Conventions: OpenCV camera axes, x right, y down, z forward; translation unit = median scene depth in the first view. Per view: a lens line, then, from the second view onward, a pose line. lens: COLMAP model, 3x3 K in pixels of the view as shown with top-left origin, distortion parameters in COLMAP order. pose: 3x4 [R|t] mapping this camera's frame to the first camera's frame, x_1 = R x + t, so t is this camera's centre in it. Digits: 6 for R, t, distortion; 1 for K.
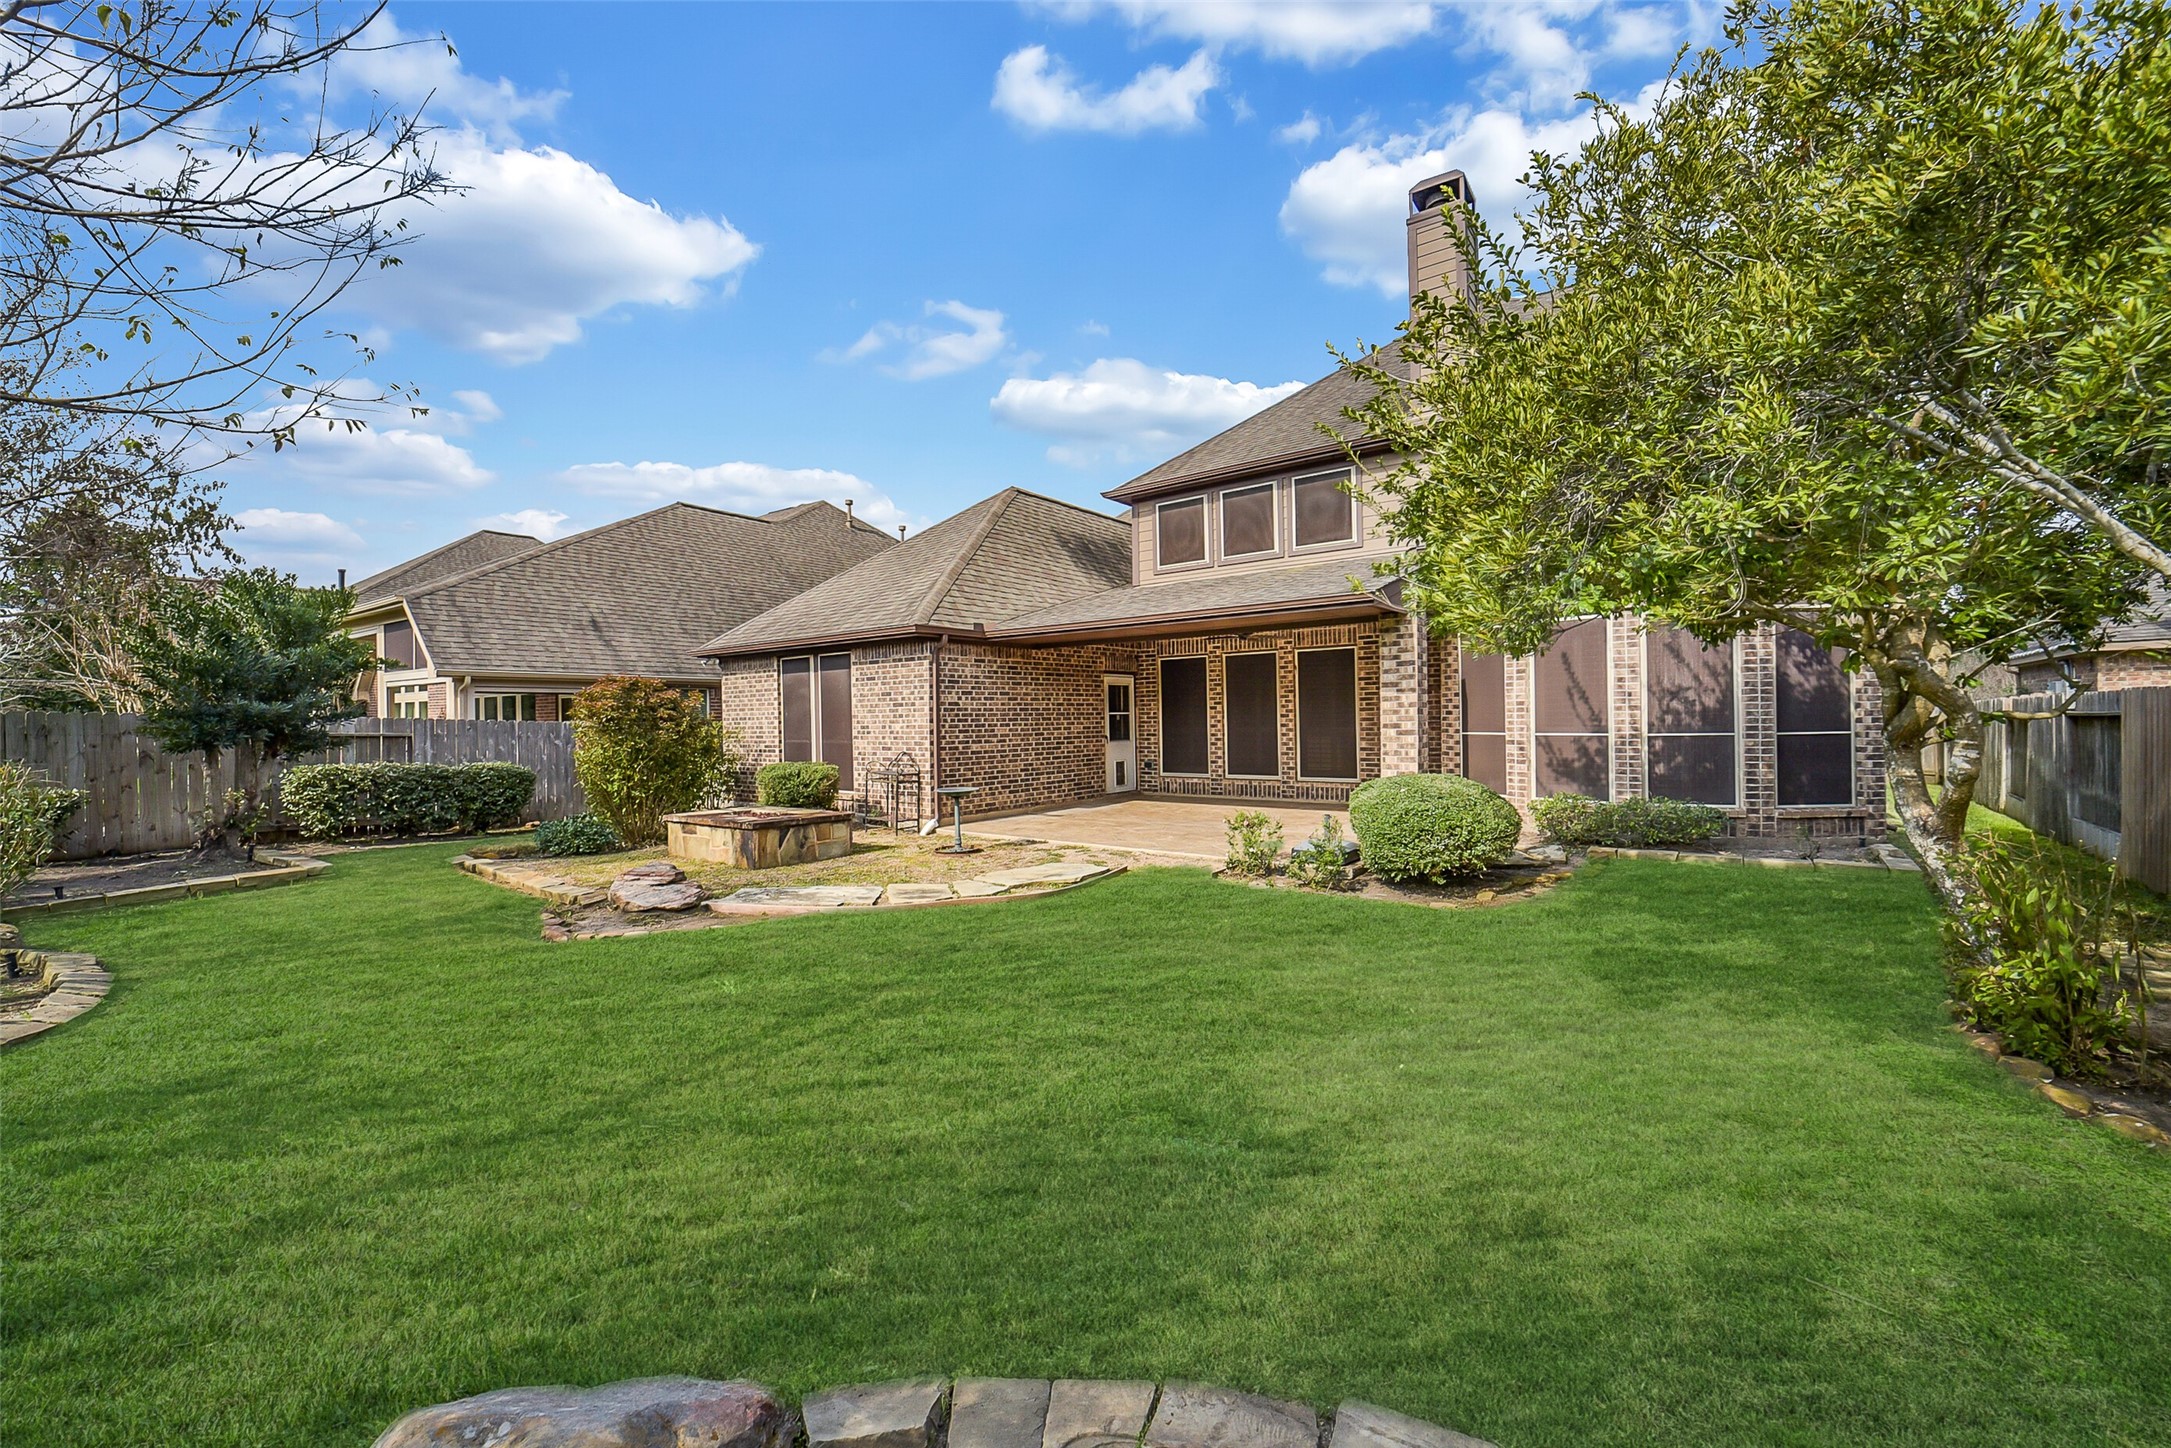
lens RADIAL K [[853.5, 0, 1096.5], [0, 853.5, 721.4], [0, 0, 1]] dist [-0.032776, 0.006377]
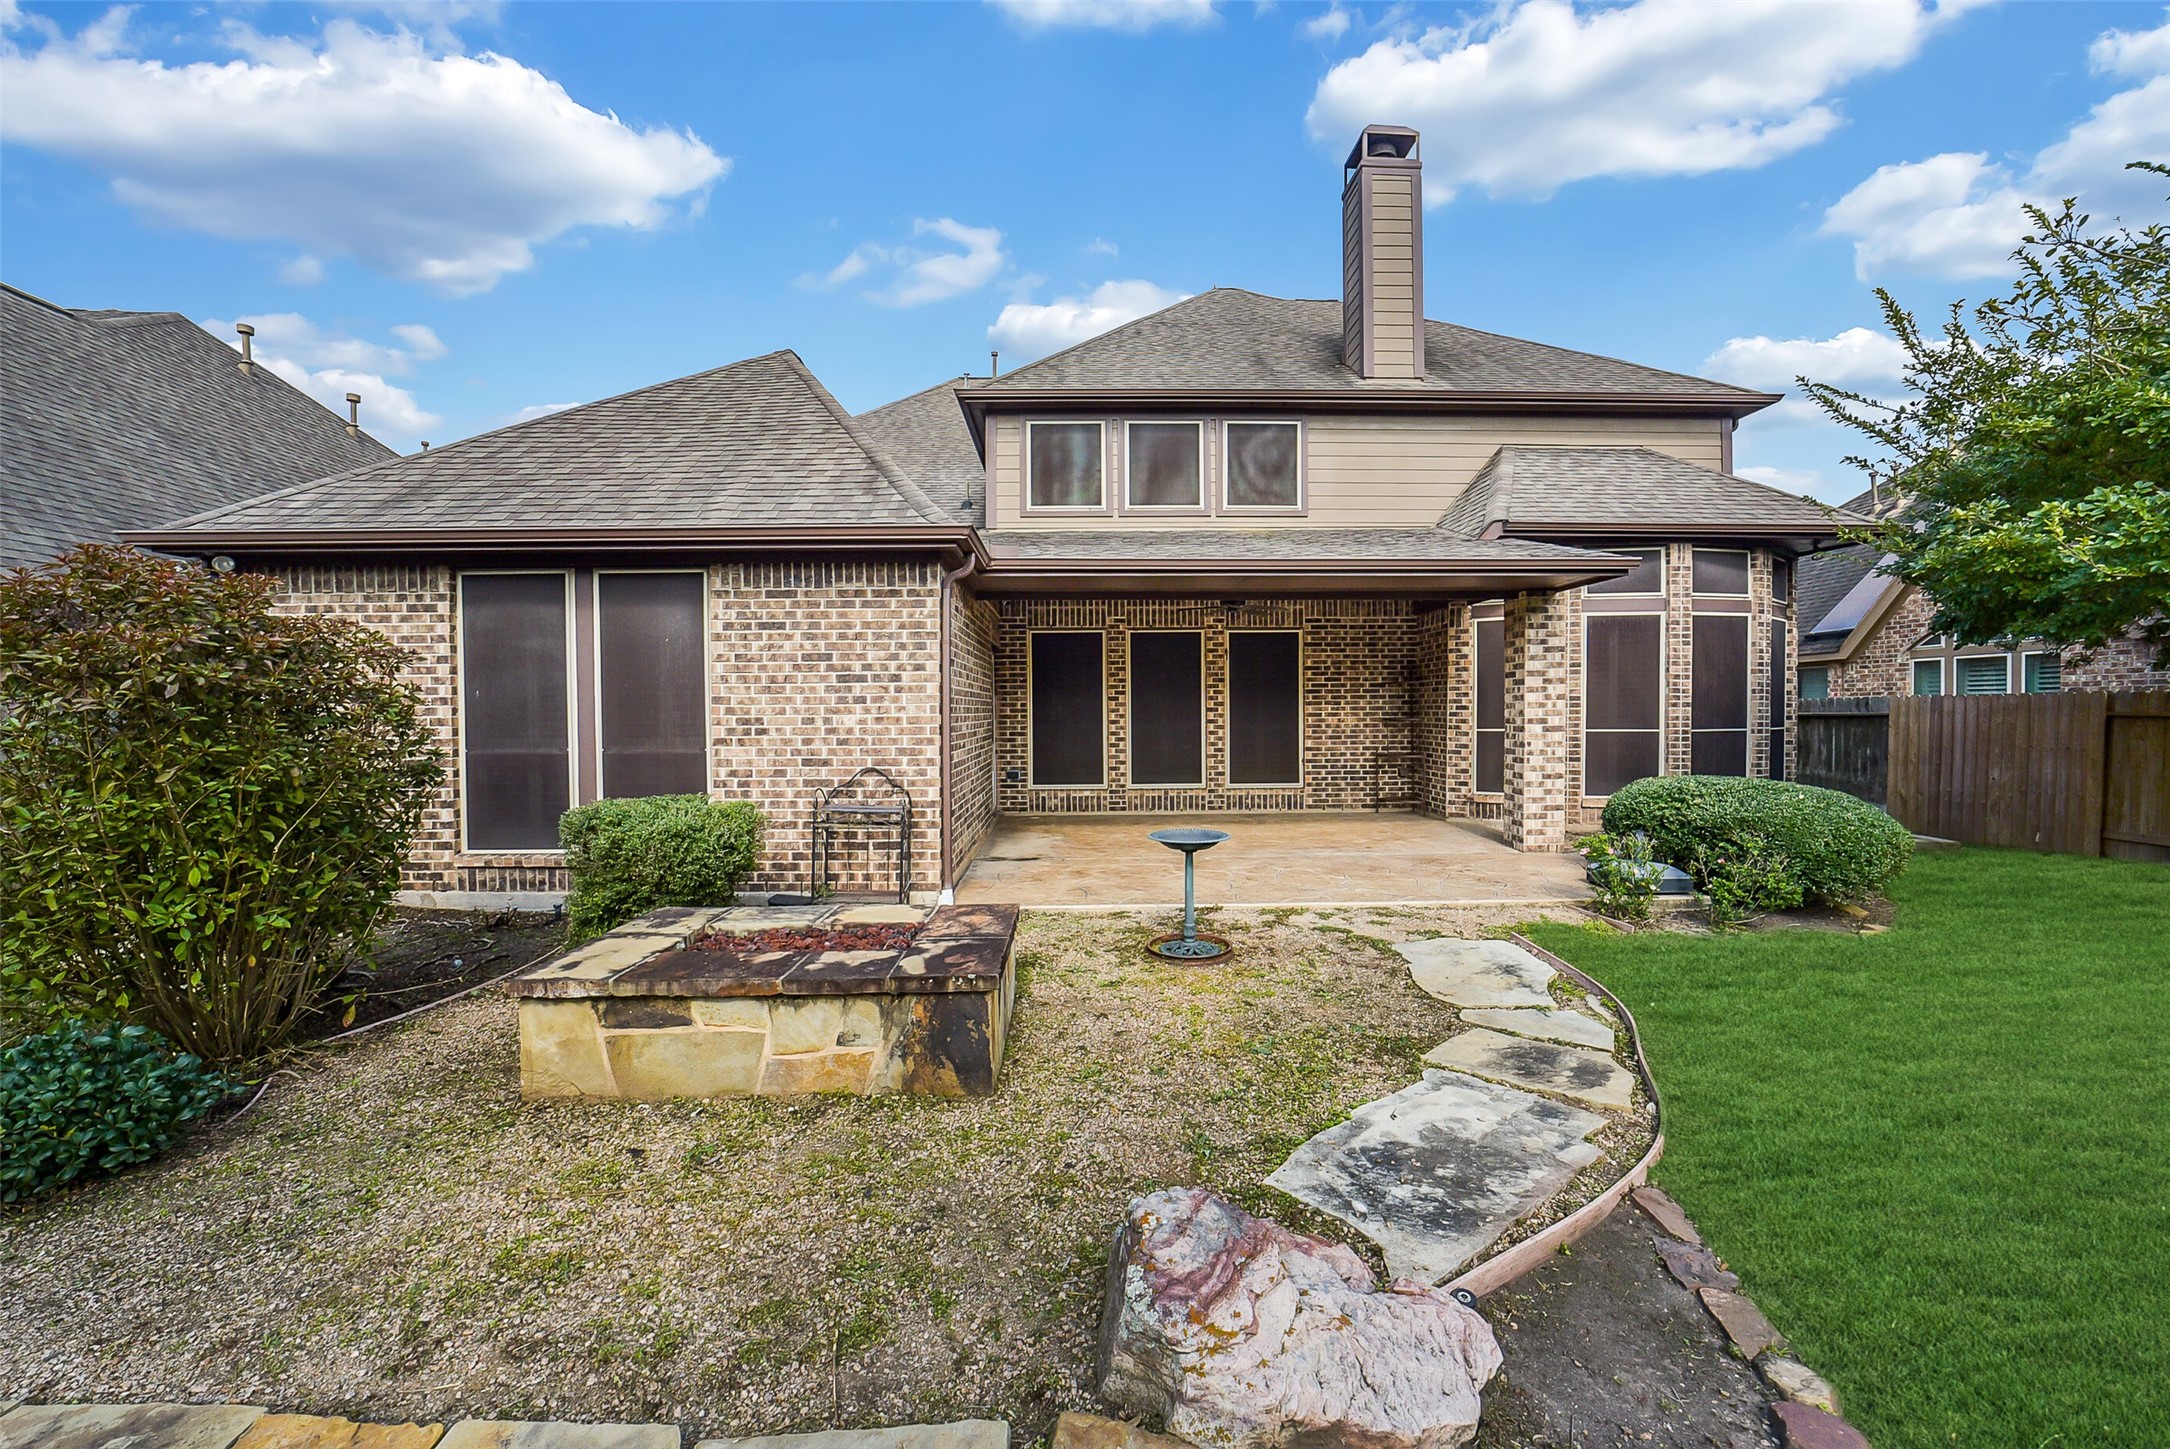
lens RADIAL K [[853.1, 0, 1082.4], [0, 853.1, 724.2], [0, 0, 1]] dist [-0.032776, 0.006377]
pose [[0.784896, 0.002355, 0.619623, -0.406843], [-0.003999, 0.999991, 0.001264, 0.006848], [-0.619615, -0.003470, 0.784898, 0.457020]]
